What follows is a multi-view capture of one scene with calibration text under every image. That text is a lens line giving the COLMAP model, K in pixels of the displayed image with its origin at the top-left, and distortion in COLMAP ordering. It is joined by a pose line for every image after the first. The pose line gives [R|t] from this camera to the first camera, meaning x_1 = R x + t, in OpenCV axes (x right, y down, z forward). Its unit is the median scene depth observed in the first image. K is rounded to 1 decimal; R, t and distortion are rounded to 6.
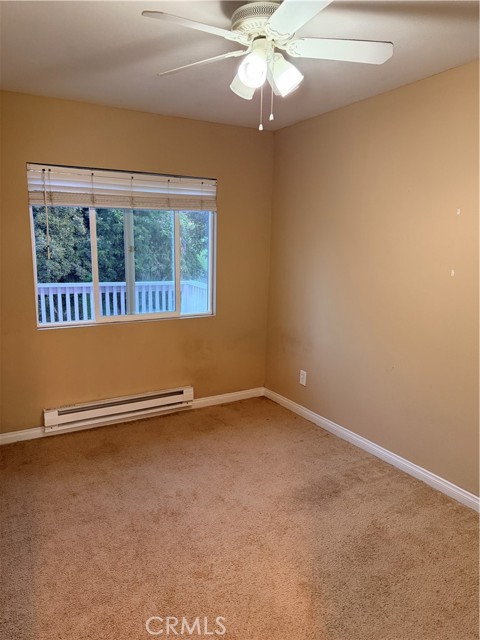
lens RADIAL K [[445.8, 0, 243.1], [0, 445.8, 320.5], [0, 0, 1]] dist [0.040211, -0.048823]
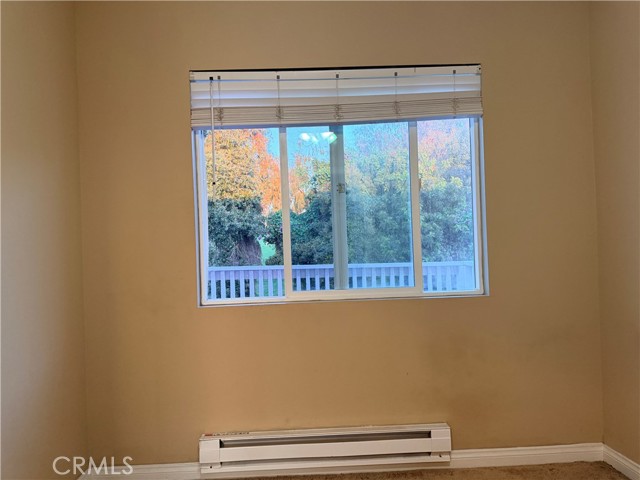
lens RADIAL K [[445.8, 0, 321.4], [0, 445.8, 241.5], [0, 0, 1]] dist [0.040211, -0.048823]
pose [[0.877009, -0.059700, -0.476751, 0.025487], [-0.036791, 0.980994, -0.190521, 0.037281], [0.479063, 0.184628, 0.858144, 0.410886]]
